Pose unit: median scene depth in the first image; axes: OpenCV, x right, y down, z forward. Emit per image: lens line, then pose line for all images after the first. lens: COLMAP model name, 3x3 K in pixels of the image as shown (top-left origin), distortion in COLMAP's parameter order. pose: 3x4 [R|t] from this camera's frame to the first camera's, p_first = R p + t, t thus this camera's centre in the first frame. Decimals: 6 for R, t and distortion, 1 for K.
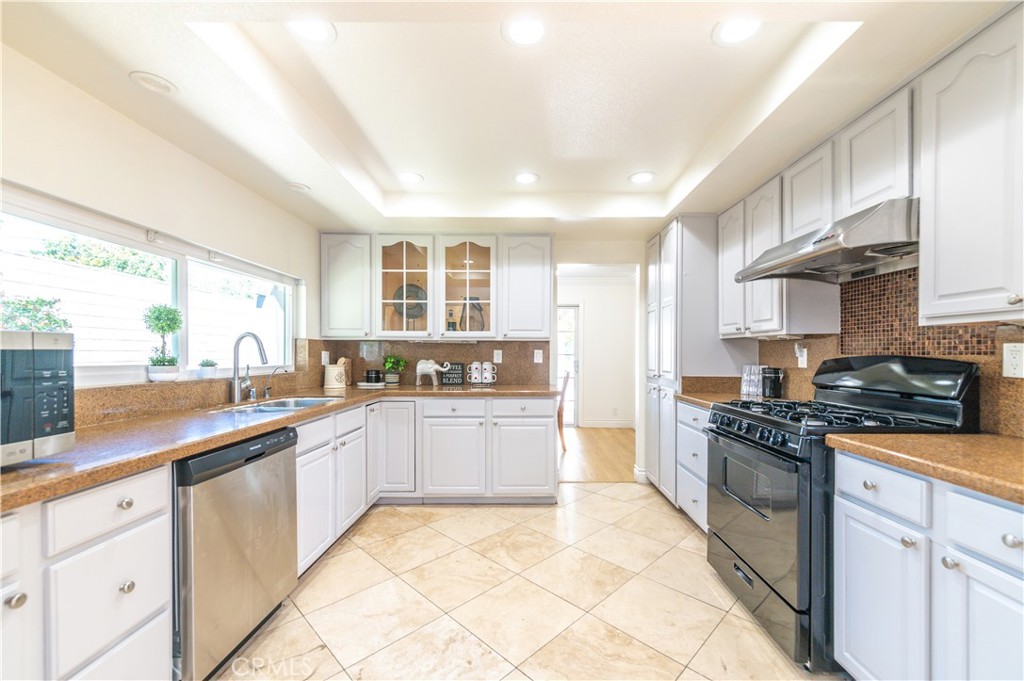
lens RADIAL K [[404.8, 0, 534.8], [0, 404.8, 355.6], [0, 0, 1]] dist [0.010981, -0.002947]
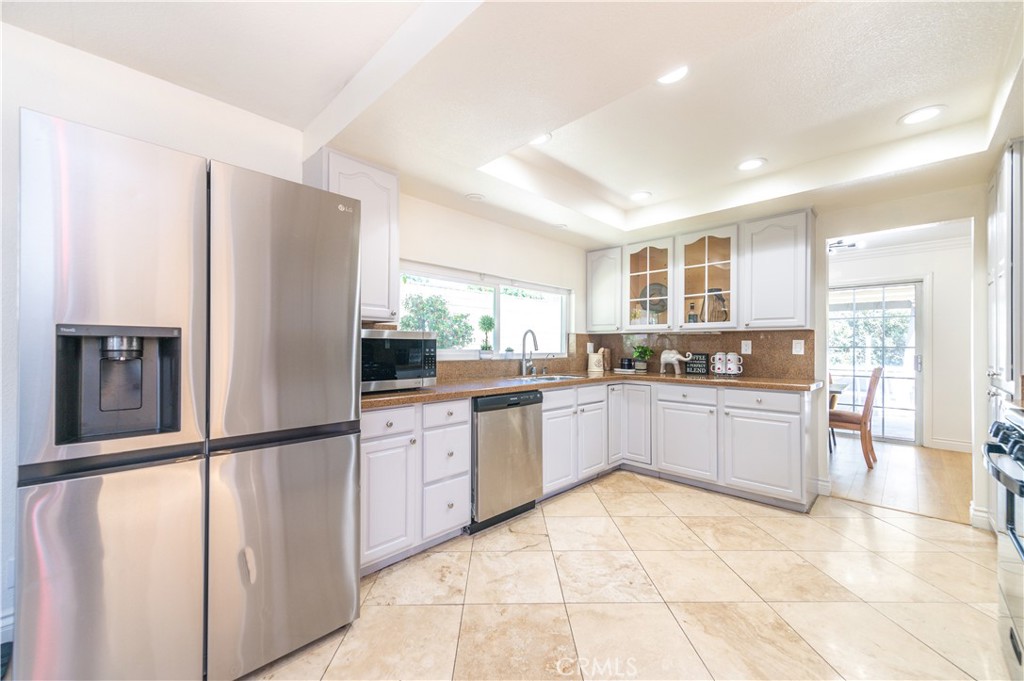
lens RADIAL K [[404.8, 0, 519.2], [0, 404.8, 342.7], [0, 0, 1]] dist [0.010981, -0.002947]
pose [[0.715624, -0.007821, -0.698442, 0.239601], [-0.005441, 0.999845, -0.016771, 0.012460], [0.698464, 0.015802, 0.715470, -0.082567]]
